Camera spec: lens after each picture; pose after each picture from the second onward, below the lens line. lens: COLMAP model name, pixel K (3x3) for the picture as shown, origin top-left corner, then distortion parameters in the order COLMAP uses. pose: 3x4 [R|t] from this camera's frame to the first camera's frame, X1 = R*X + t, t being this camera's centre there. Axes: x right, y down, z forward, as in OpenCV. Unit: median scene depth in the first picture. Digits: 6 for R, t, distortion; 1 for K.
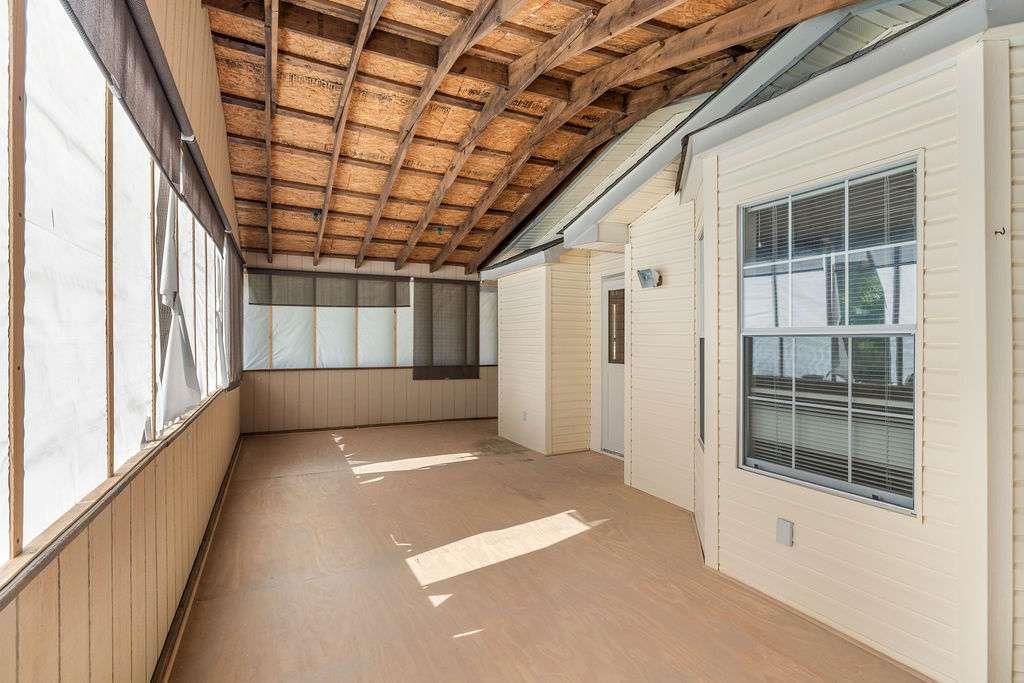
lens RADIAL K [[487.4, 0, 512.0], [0, 487.4, 341.5], [0, 0, 1]] dist [-0.001950, -0.000565]
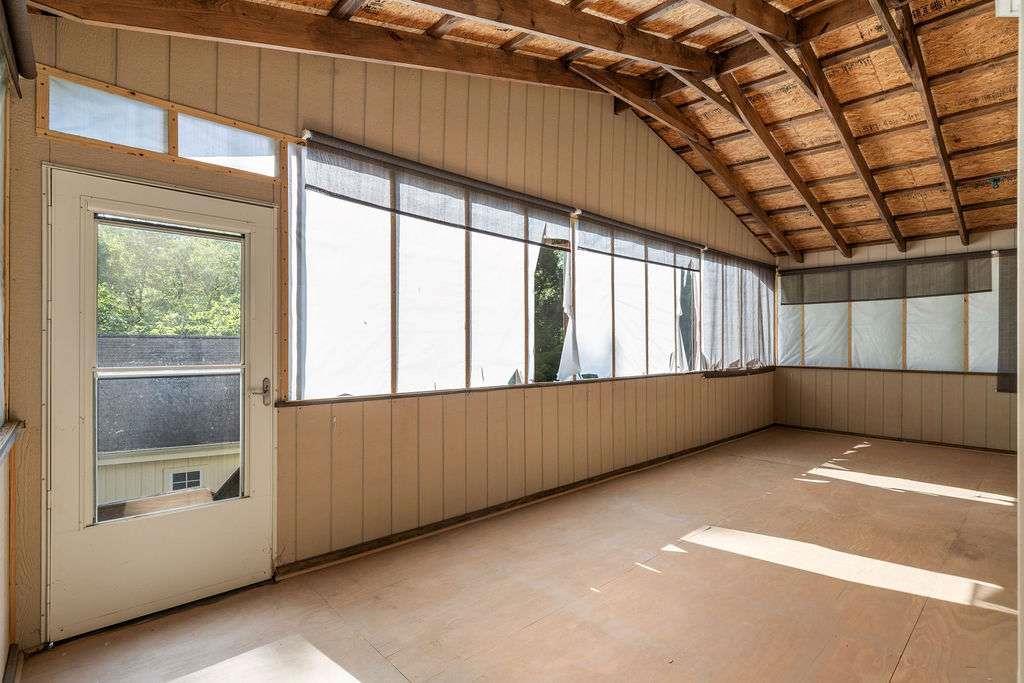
lens RADIAL K [[505.1, 0, 512.0], [0, 505.1, 341.5], [0, 0, 1]] dist [0.000047, -0.000260]
pose [[0.294183, -0.004920, -0.955737, 0.341538], [-0.006372, 0.999954, -0.007109, 0.015852], [0.955728, 0.008182, 0.294138, 0.101851]]
